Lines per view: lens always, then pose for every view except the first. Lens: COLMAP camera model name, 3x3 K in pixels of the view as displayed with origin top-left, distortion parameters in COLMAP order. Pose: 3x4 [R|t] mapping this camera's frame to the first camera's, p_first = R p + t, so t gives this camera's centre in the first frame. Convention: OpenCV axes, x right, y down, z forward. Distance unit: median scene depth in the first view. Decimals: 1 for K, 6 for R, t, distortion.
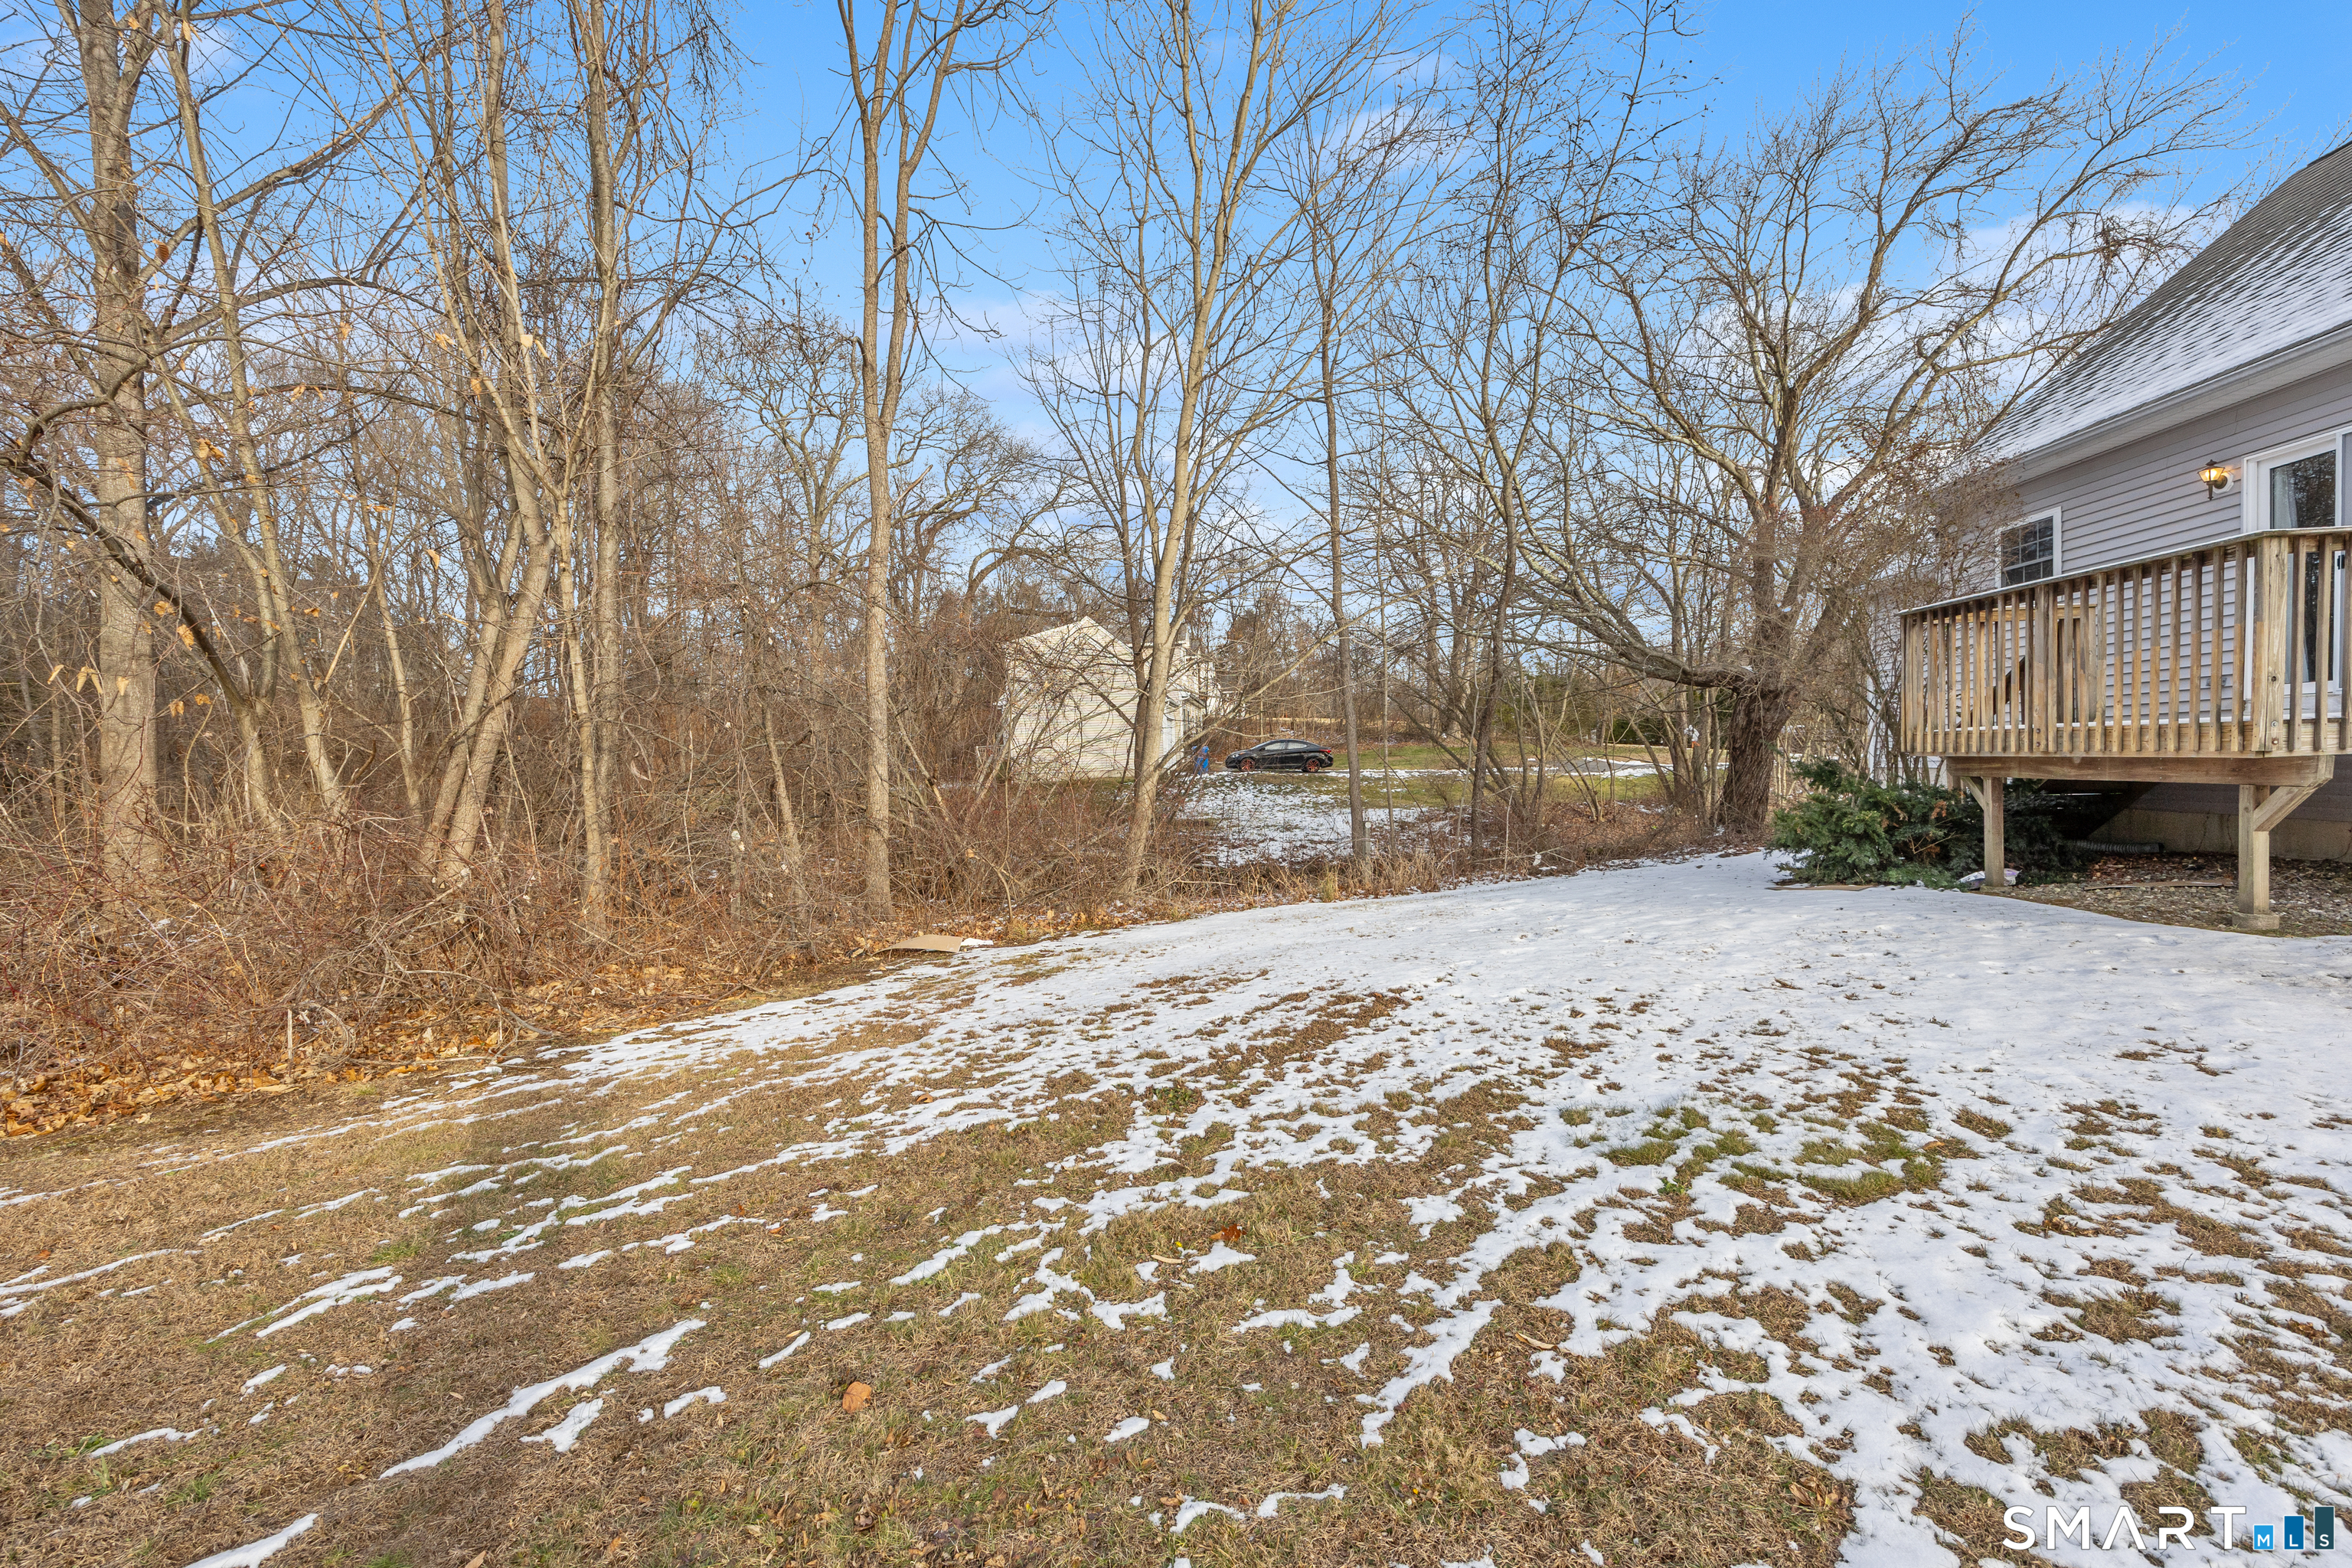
lens RADIAL K [[924.0, 0, 1189.7], [0, 924.0, 753.4], [0, 0, 1]] dist [-0.000782, -0.000143]
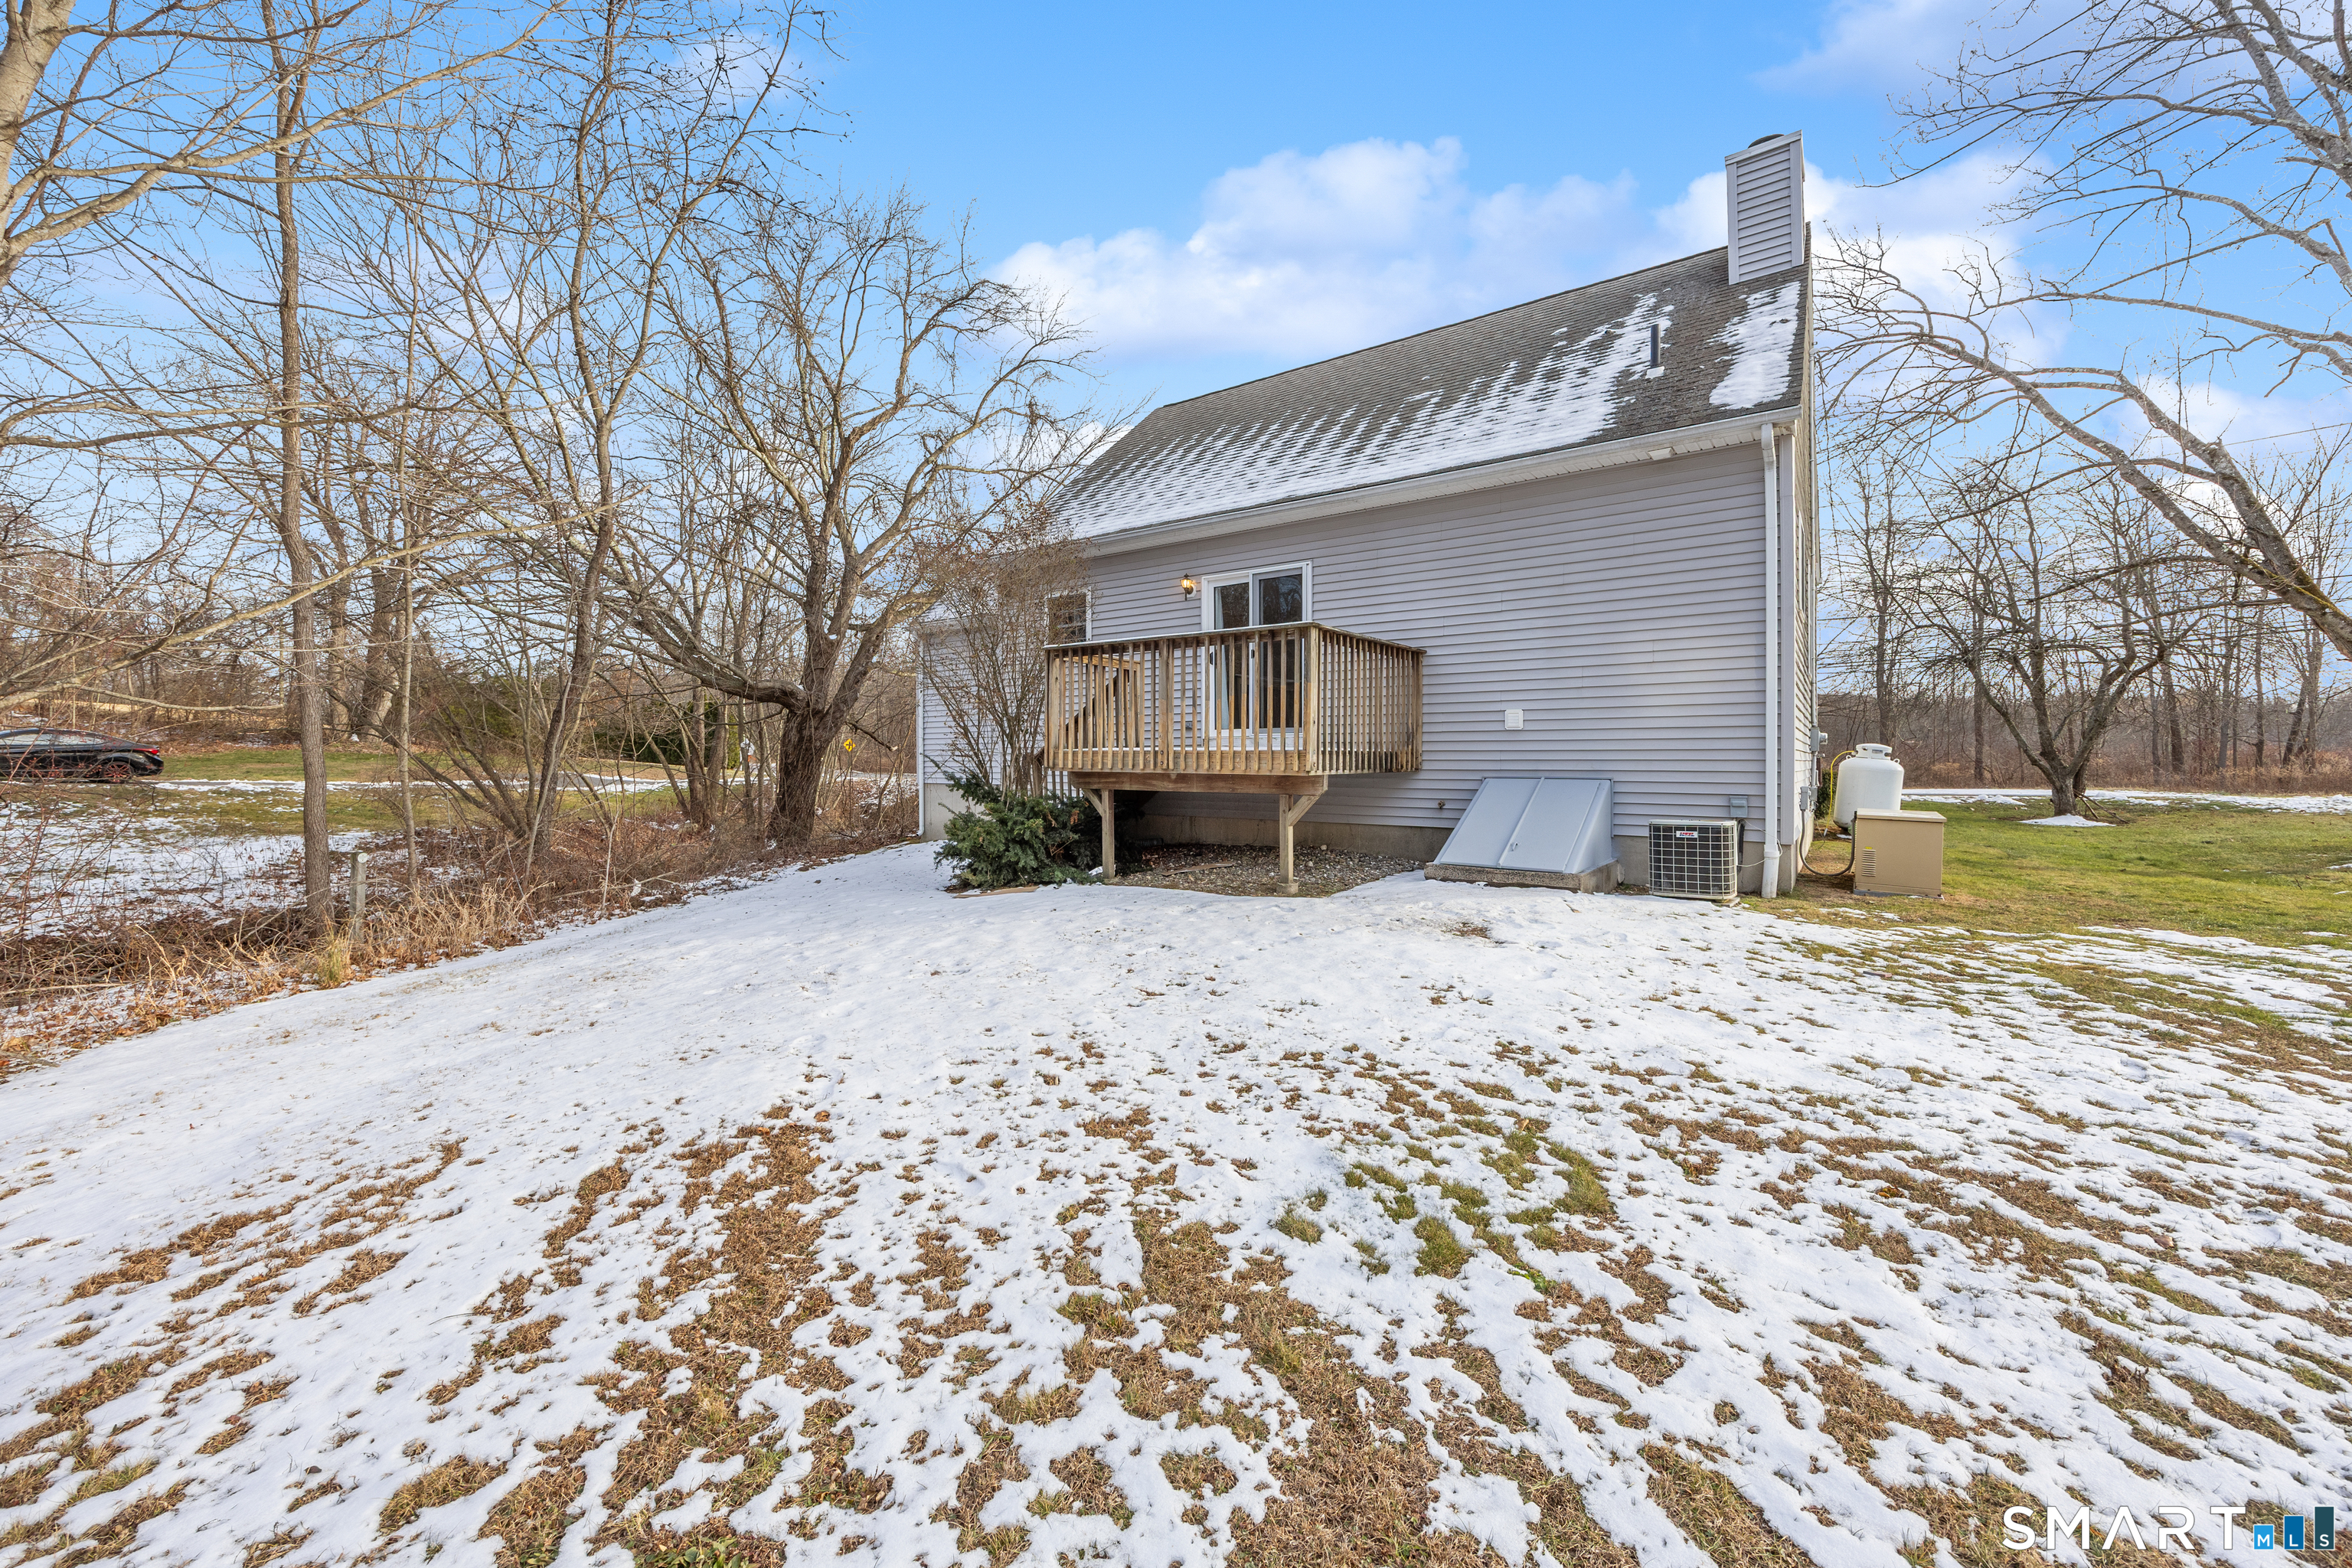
lens RADIAL K [[904.6, 0, 1175.0], [0, 904.6, 737.7], [0, 0, 1]] dist [0.001162, -0.000139]
pose [[0.521189, 0.057590, 0.851496, -0.259247], [-0.026362, 0.998331, -0.051385, 0.036842], [-0.853034, 0.004335, 0.521837, 0.656644]]
